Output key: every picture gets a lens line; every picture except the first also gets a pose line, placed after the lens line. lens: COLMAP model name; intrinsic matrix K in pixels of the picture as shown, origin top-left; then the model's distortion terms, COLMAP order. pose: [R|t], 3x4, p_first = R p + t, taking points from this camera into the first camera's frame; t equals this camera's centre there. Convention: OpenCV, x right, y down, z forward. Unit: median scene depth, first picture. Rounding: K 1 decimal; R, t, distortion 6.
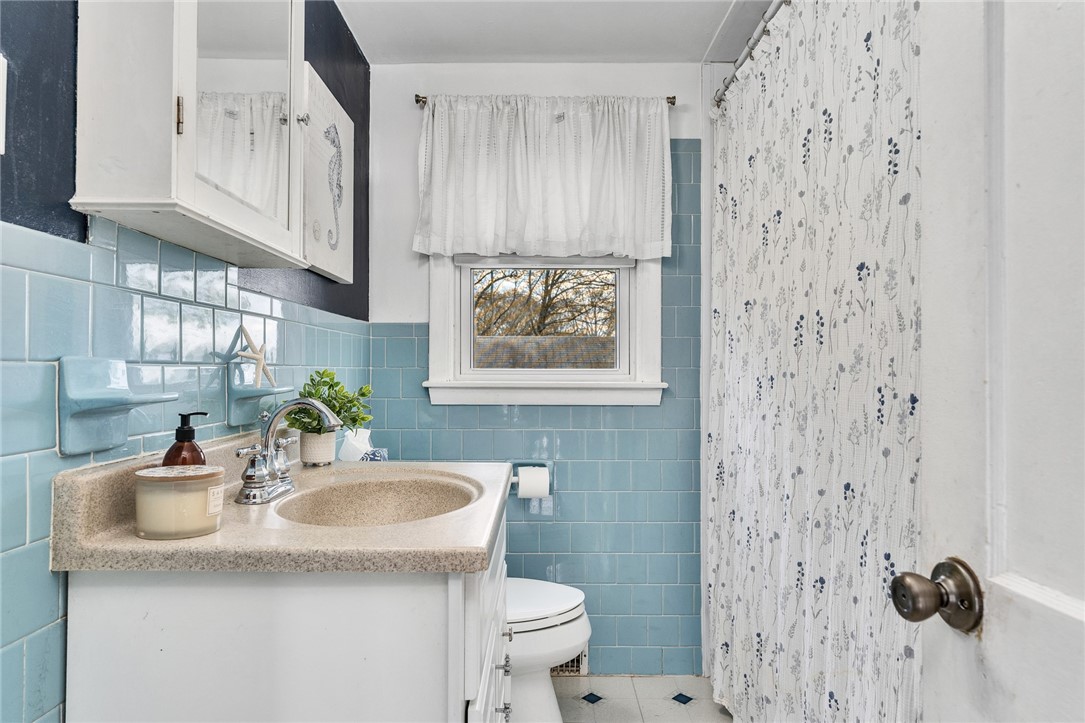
lens RADIAL K [[723.0, 0, 541.6], [0, 723.0, 362.3], [0, 0, 1]] dist [-0.003434, 0.009096]
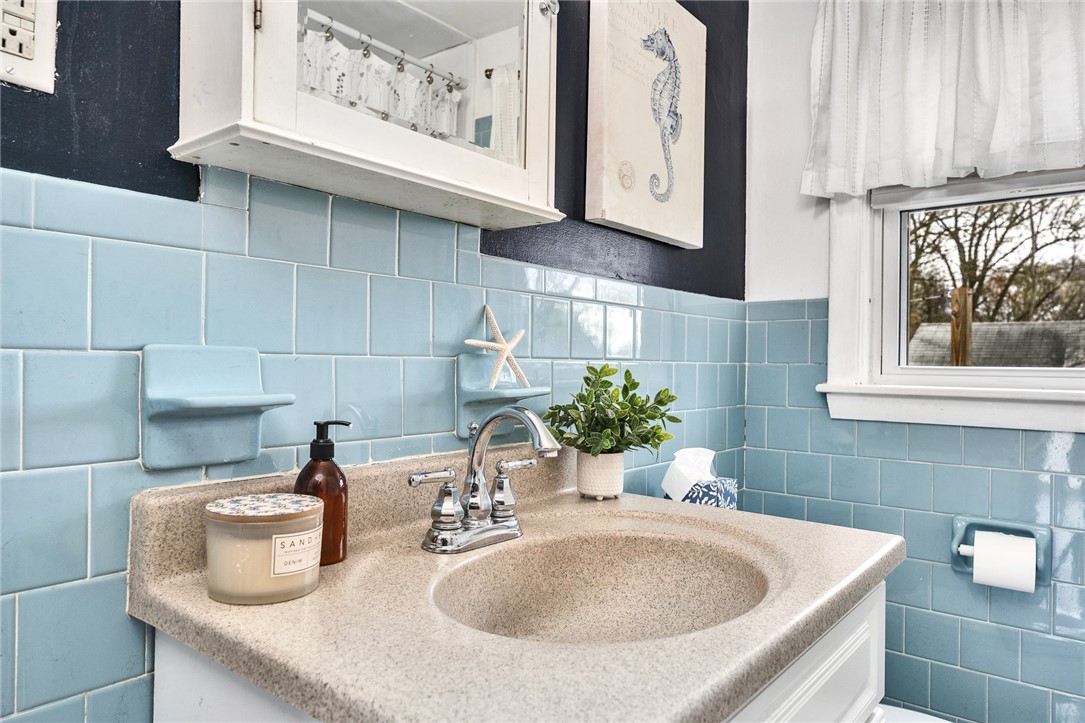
lens RADIAL K [[723.0, 0, 543.1], [0, 723.0, 364.9], [0, 0, 1]] dist [-0.003434, 0.009096]
pose [[0.760753, 0.008766, -0.648982, 0.097965], [-0.002958, 0.999945, 0.010040, 0.002754], [0.649034, -0.005718, 0.760738, 0.366399]]
